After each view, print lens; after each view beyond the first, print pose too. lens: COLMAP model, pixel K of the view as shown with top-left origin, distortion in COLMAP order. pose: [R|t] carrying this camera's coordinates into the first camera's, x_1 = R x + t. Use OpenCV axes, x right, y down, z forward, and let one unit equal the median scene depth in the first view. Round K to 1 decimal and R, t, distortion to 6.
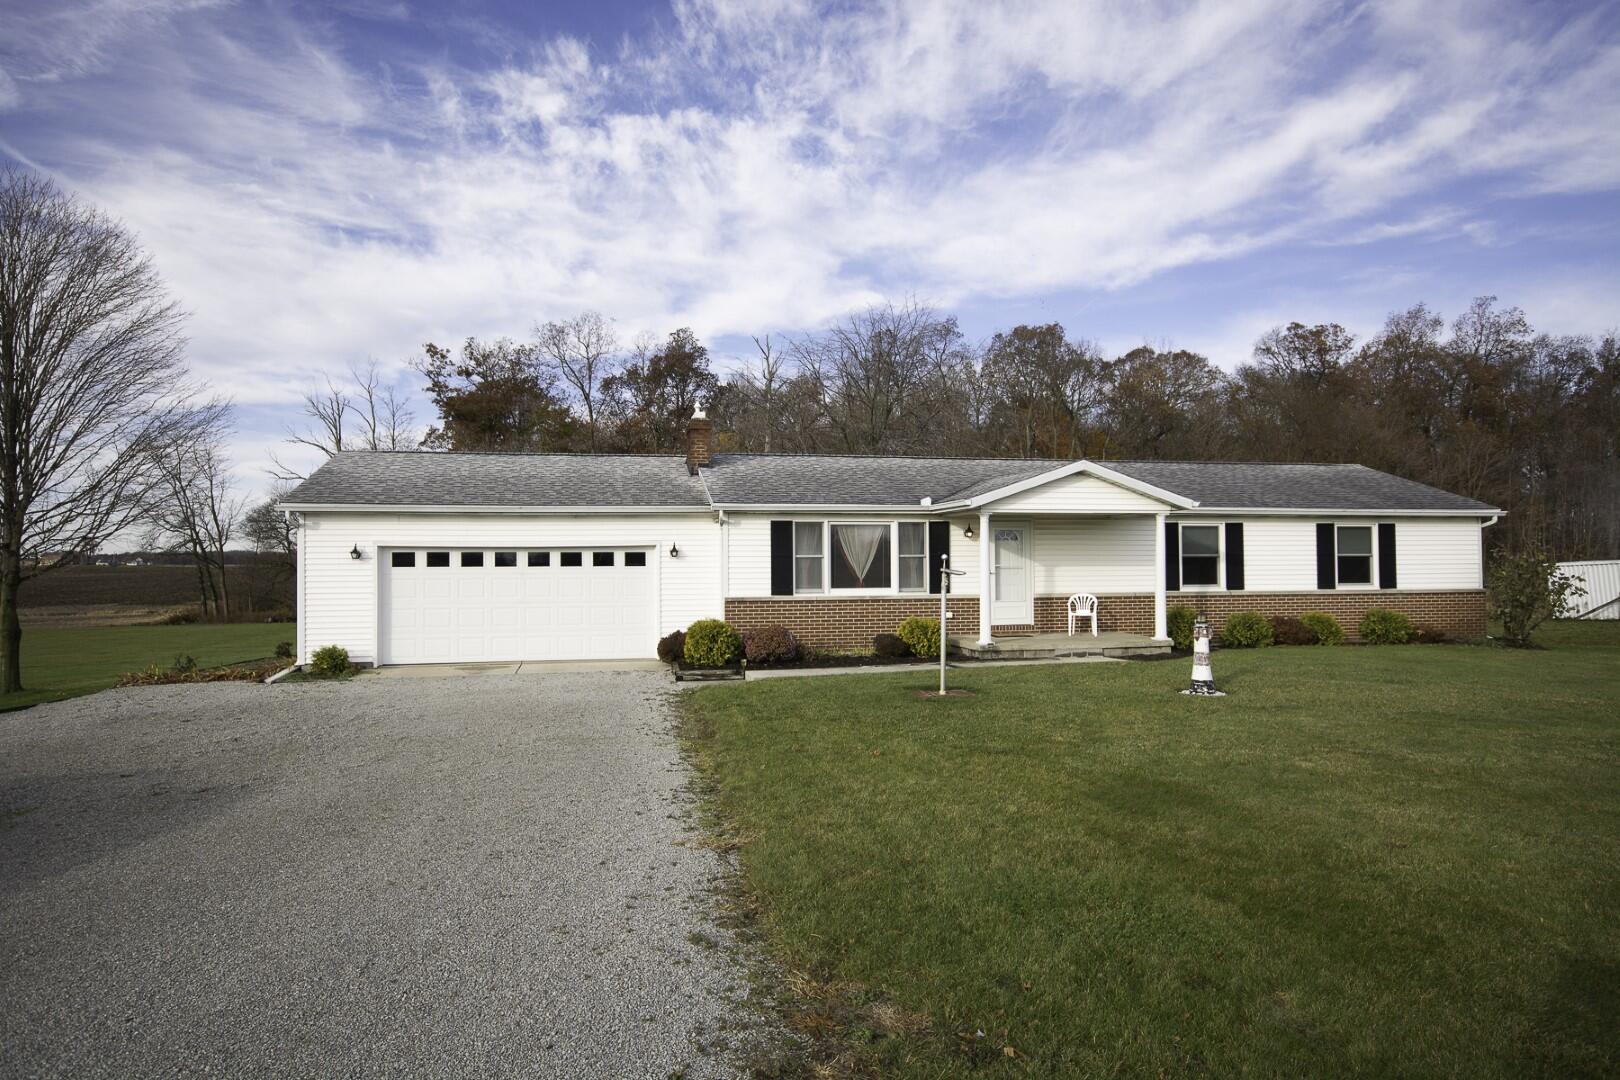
lens RADIAL K [[956.0, 0, 810.0], [0, 956.0, 540.0], [0, 0, 1]] dist [0.014099, -0.000765]
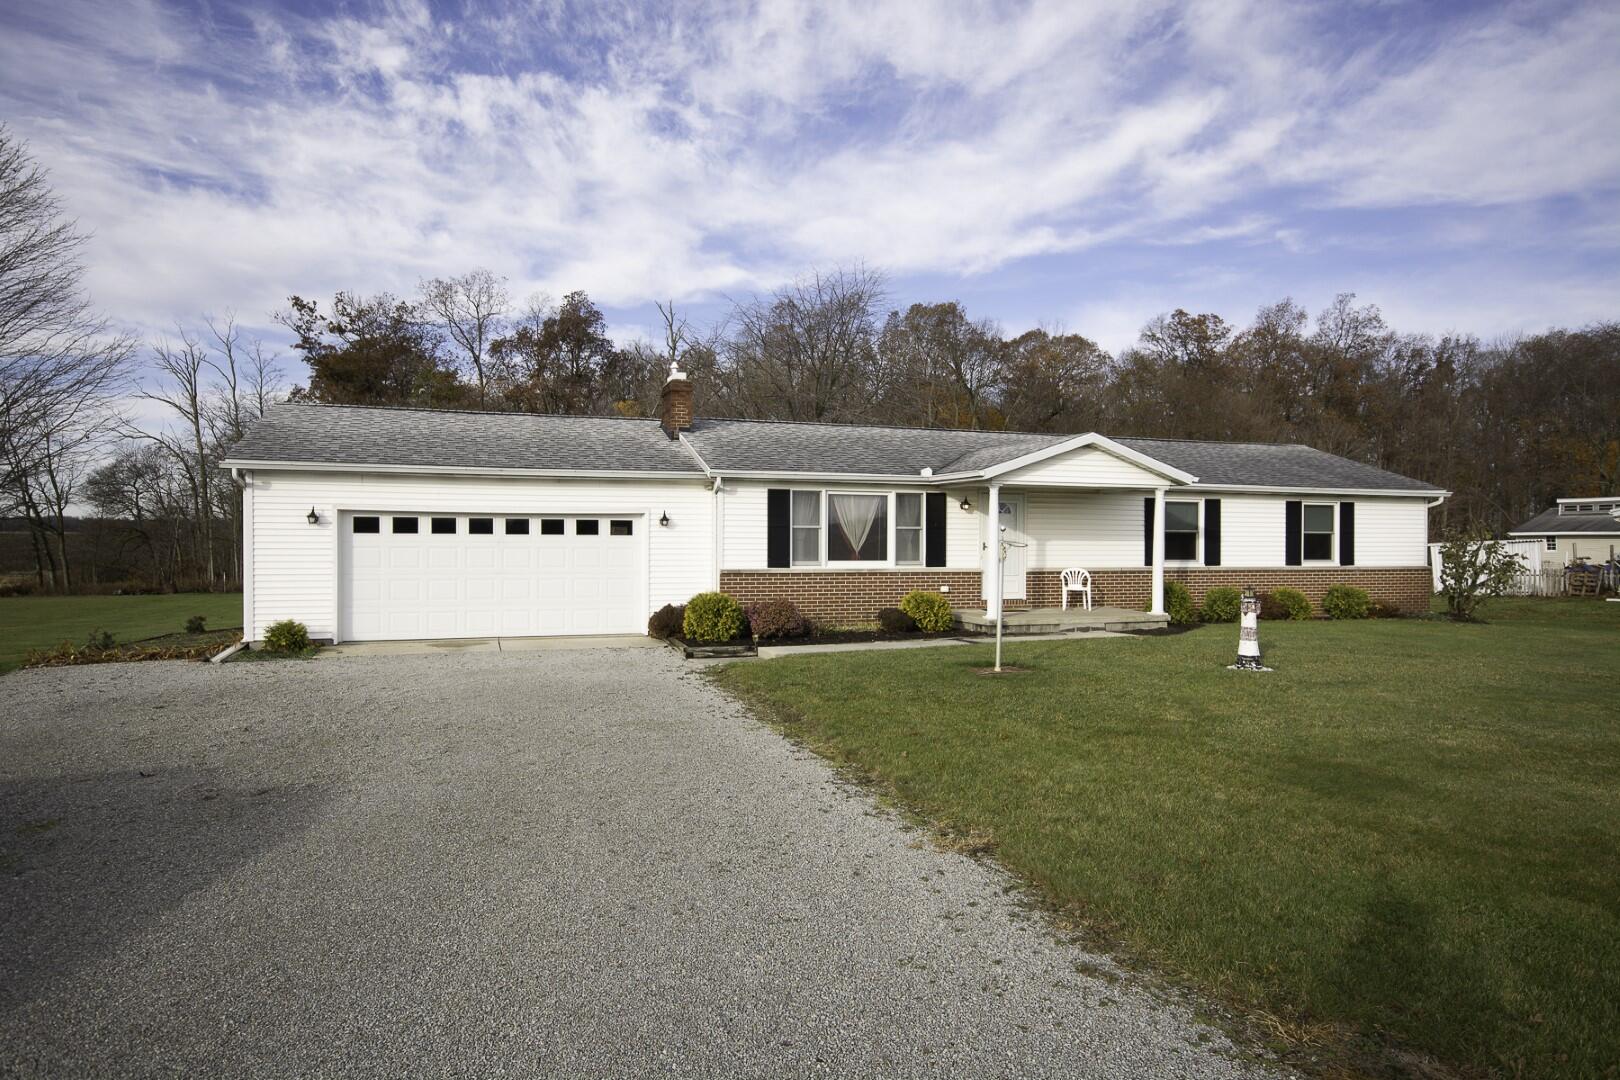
lens RADIAL K [[957.3, 0, 810.0], [0, 957.3, 540.0], [0, 0, 1]] dist [0.016761, 0.002396]
pose [[0.992573, 0.010414, 0.121201, -0.101975], [-0.013653, 0.999571, 0.025929, 0.004561], [-0.120879, -0.027392, 0.992289, 0.044461]]
